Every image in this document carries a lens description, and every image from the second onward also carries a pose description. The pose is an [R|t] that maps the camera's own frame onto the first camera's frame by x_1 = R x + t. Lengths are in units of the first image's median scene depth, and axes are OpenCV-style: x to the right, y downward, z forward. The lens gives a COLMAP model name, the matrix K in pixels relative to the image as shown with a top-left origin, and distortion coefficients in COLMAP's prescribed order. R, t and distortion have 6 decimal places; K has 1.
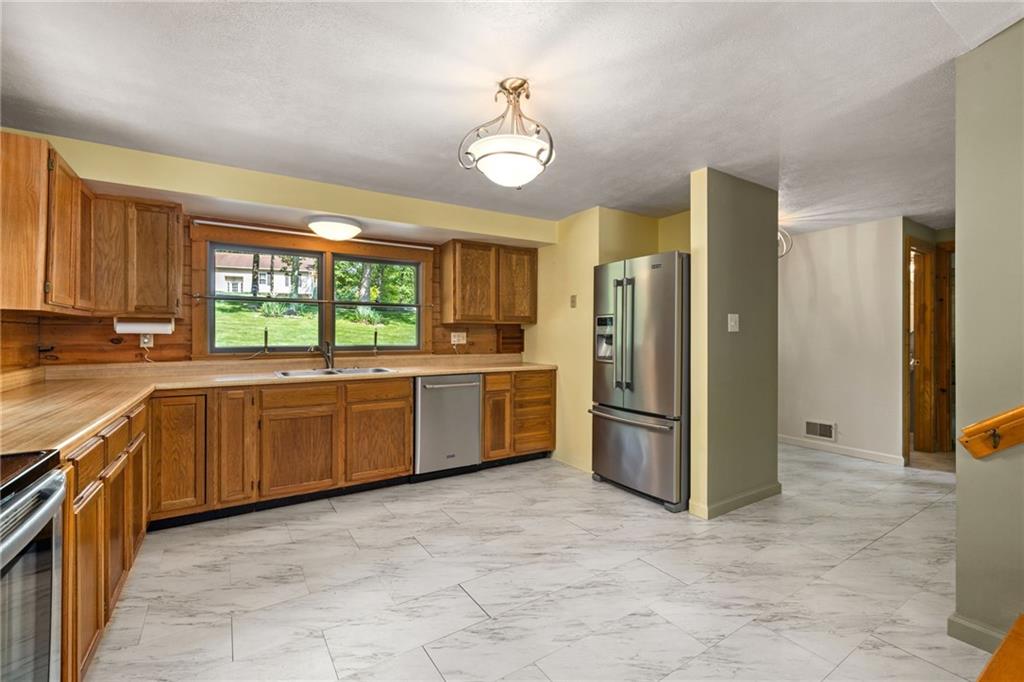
lens RADIAL K [[433.9, 0, 515.5], [0, 433.9, 337.7], [0, 0, 1]] dist [0.000700, 0.000078]
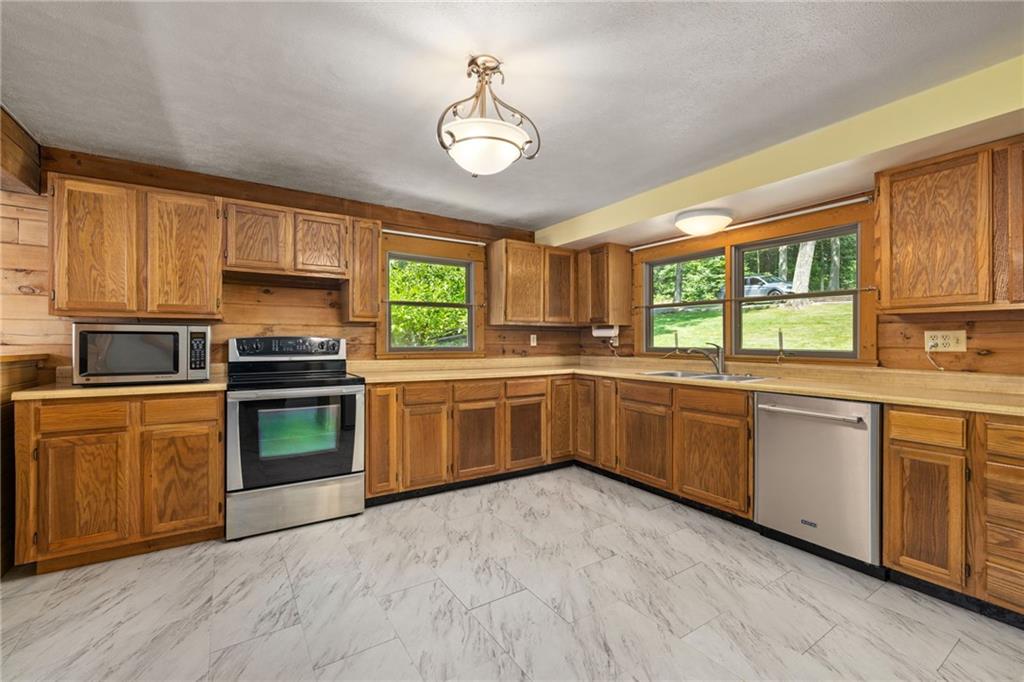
lens RADIAL K [[433.9, 0, 515.5], [0, 433.9, 337.7], [0, 0, 1]] dist [0.000700, 0.000078]
pose [[0.014907, -0.004963, -0.999877, 0.616707], [-0.005183, 0.999974, -0.005041, 0.003925], [0.999875, 0.005258, 0.014881, 0.692637]]
